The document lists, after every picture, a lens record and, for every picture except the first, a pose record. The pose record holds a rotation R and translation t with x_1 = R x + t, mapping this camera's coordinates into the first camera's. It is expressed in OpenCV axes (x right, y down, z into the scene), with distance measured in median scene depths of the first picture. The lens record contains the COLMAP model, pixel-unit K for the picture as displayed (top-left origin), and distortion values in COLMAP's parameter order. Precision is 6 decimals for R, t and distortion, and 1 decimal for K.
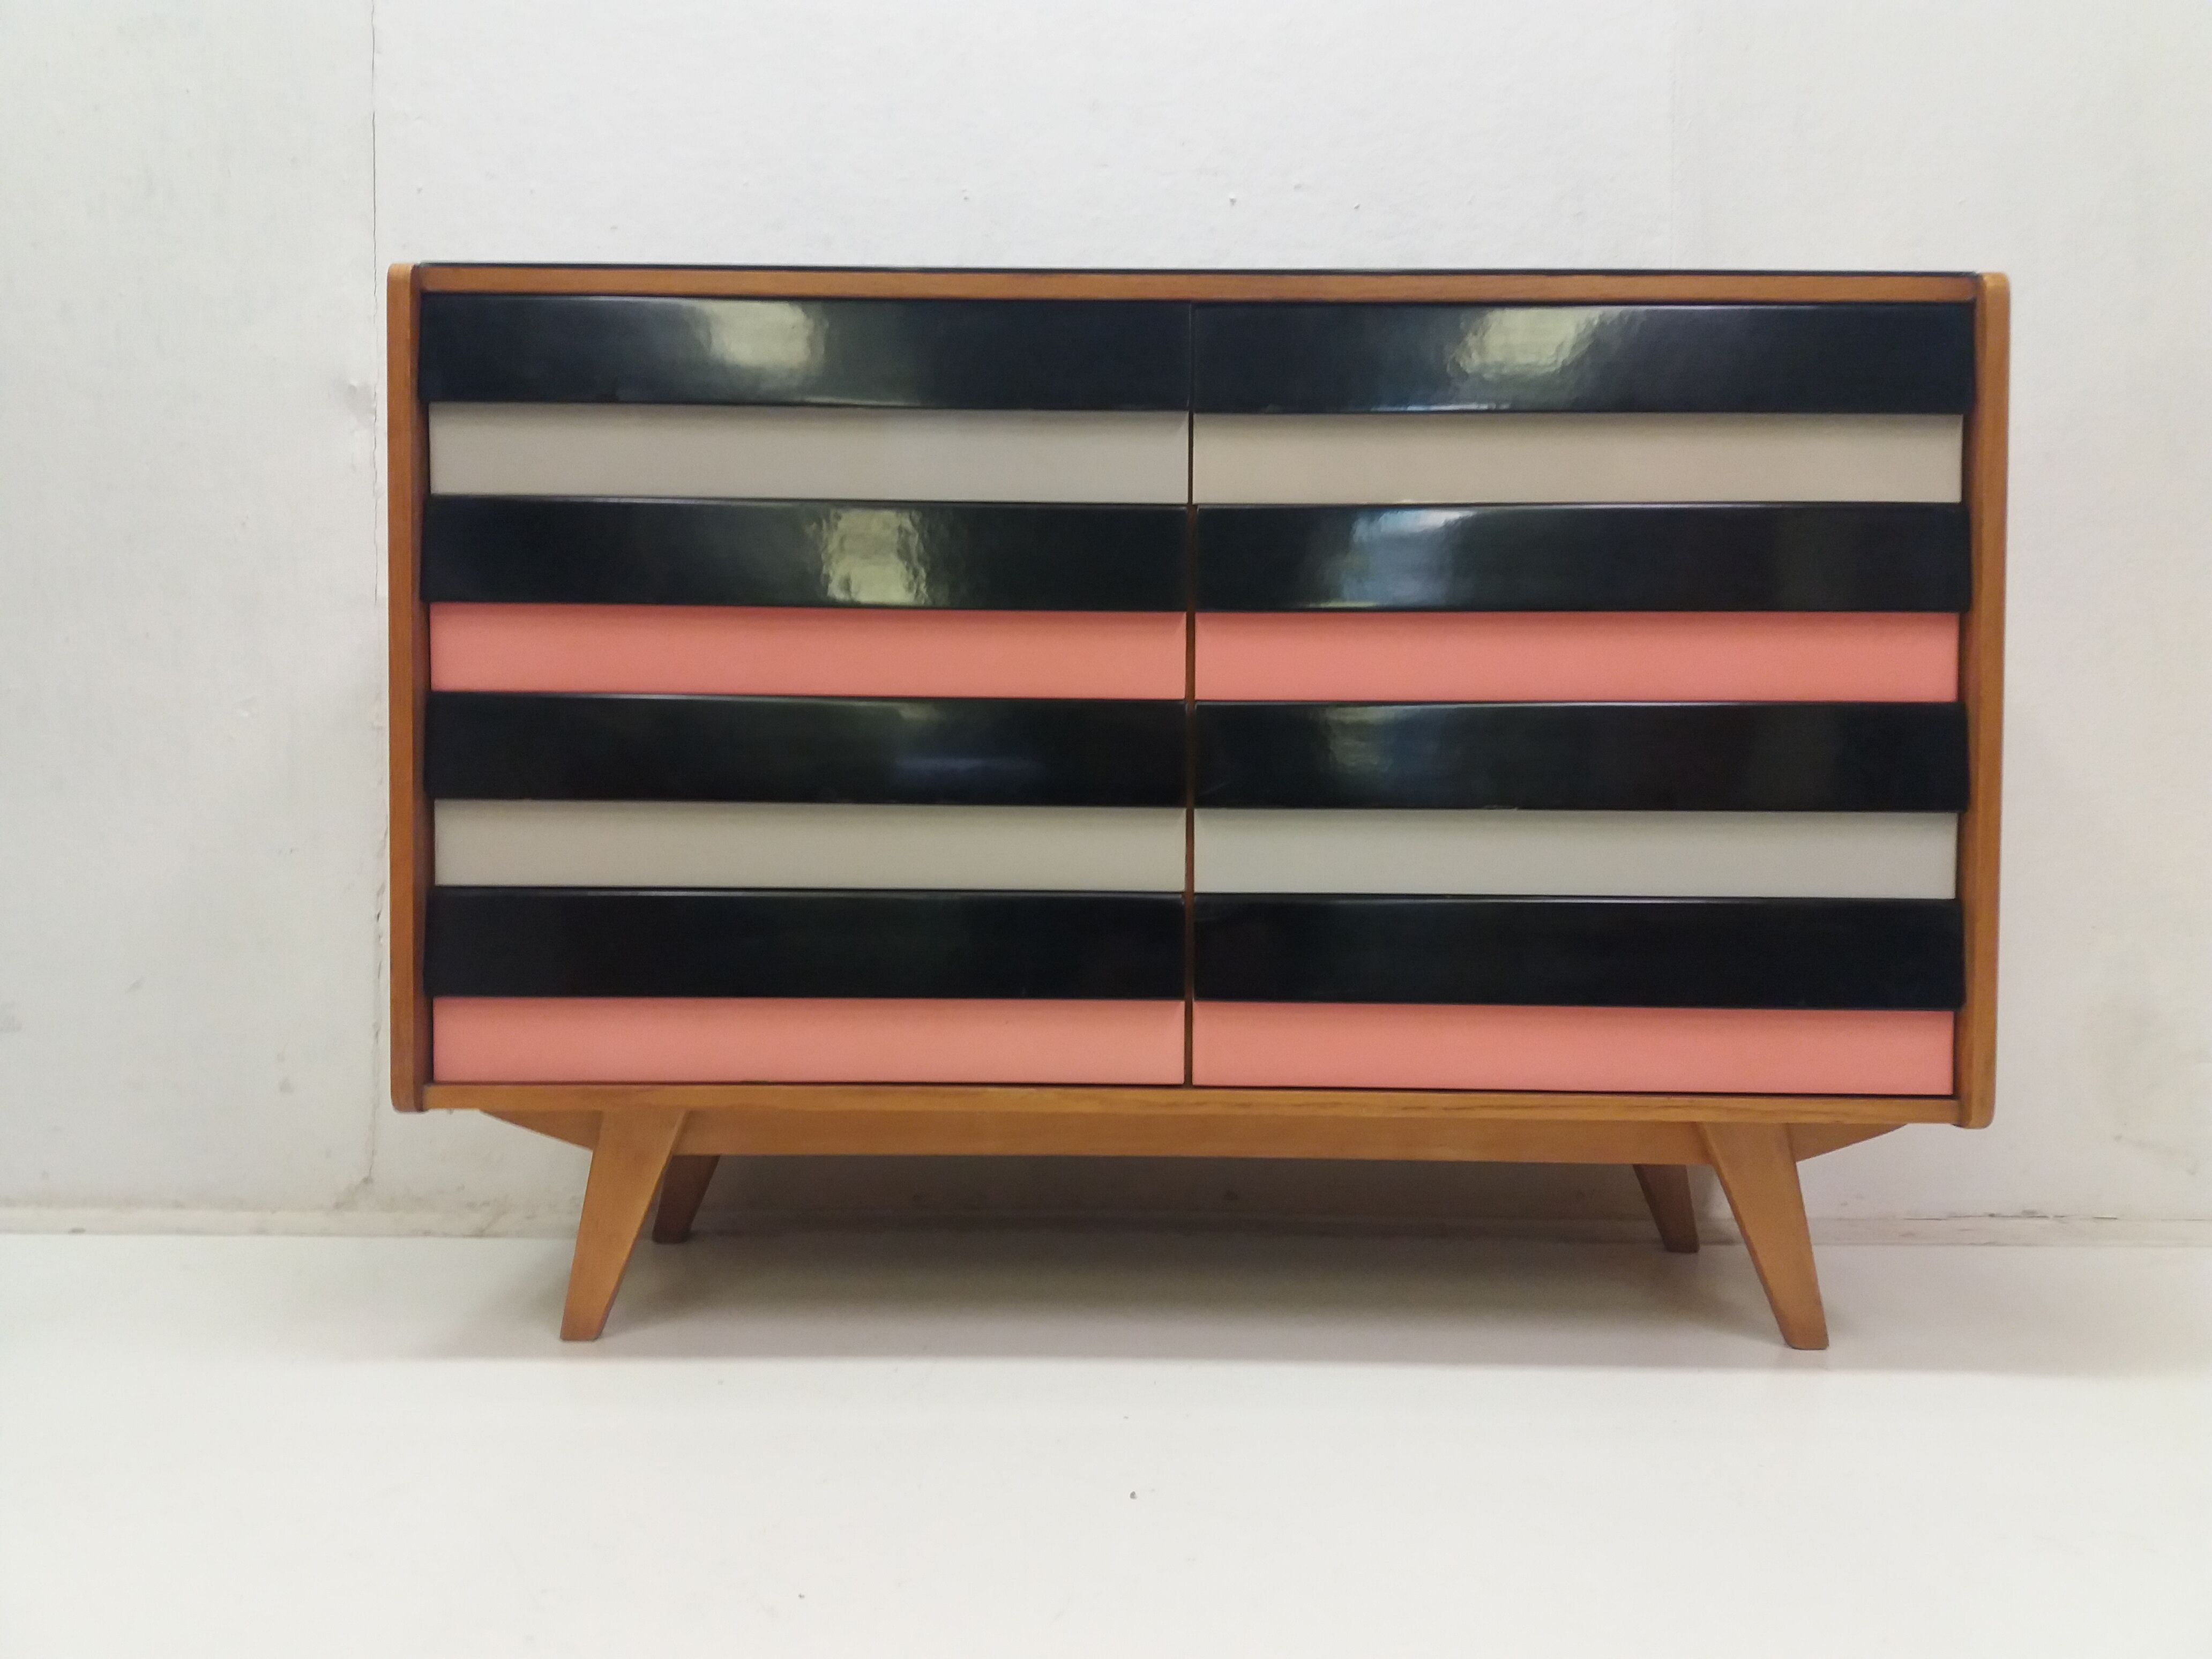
lens RADIAL K [[1801.5, 0, 1115.0], [0, 1801.5, 836.9], [0, 0, 1]] dist [0.071478, -0.102539]
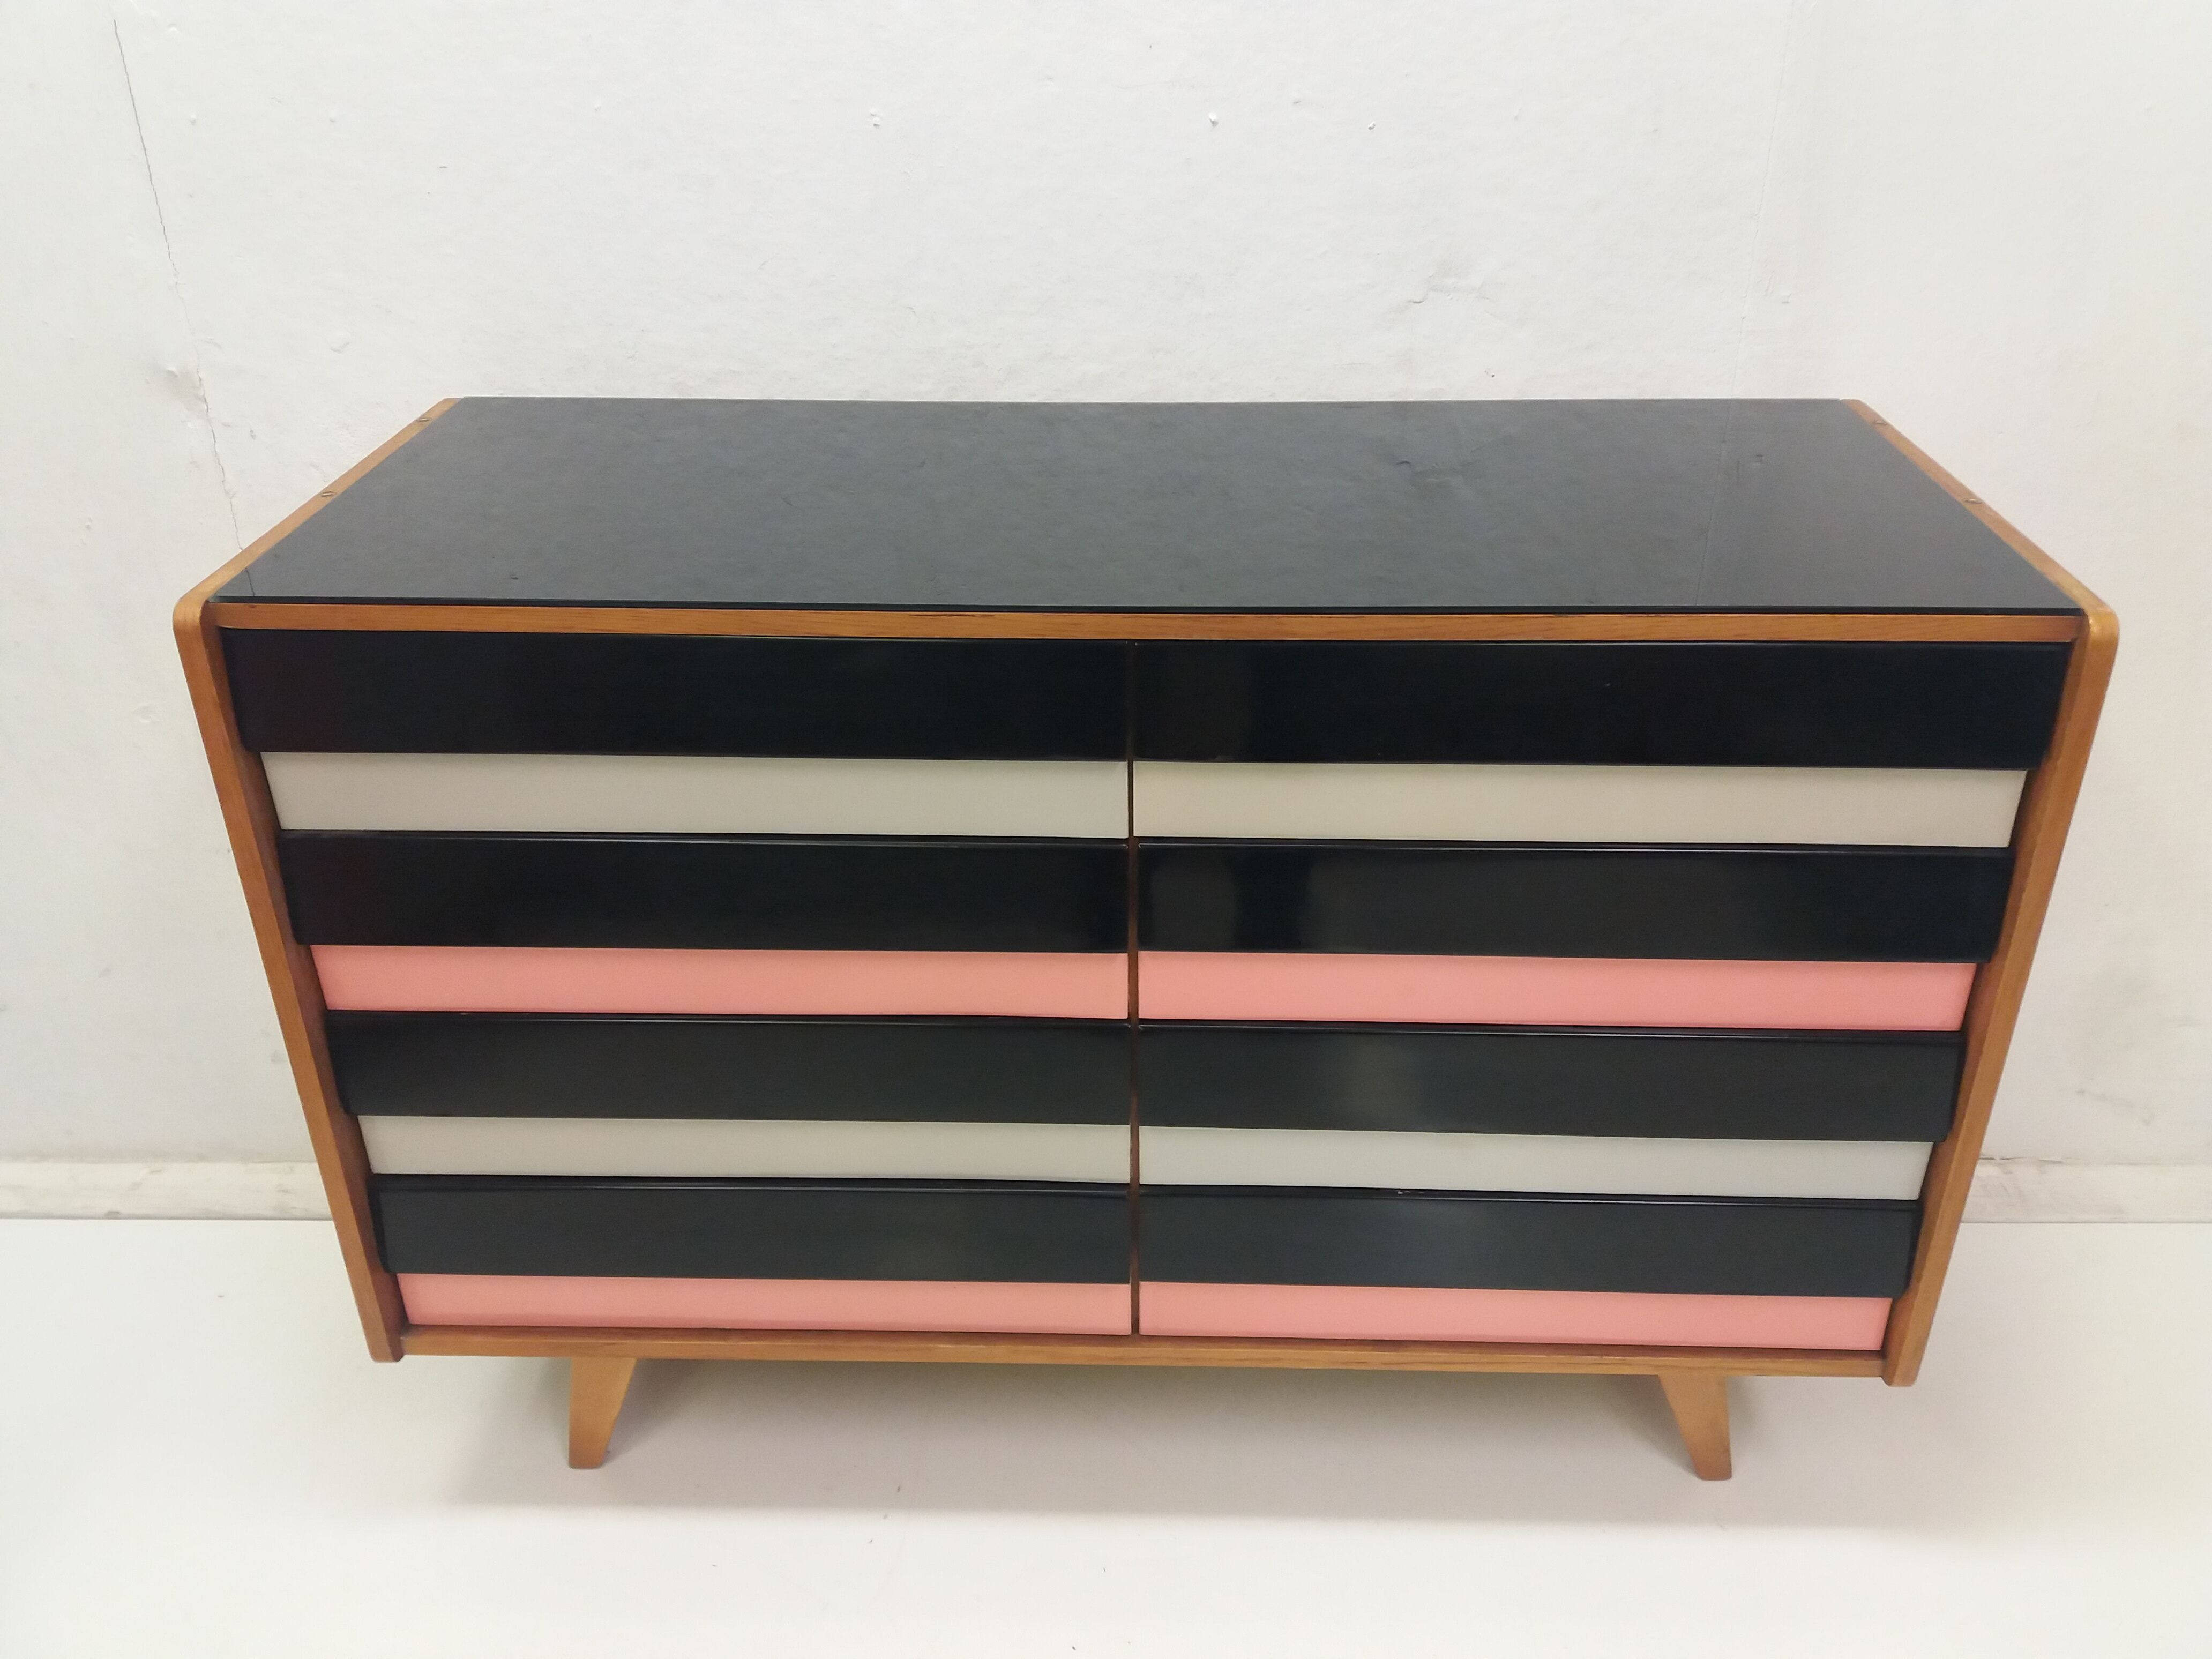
lens RADIAL K [[1801.5, 0, 1115.0], [0, 1801.5, 836.9], [0, 0, 1]] dist [0.071478, -0.102539]
pose [[0.999681, -0.002066, -0.025153, 0.055797], [0.013249, 0.891216, 0.453387, -0.584329], [0.021480, -0.453575, 0.890959, 0.208825]]
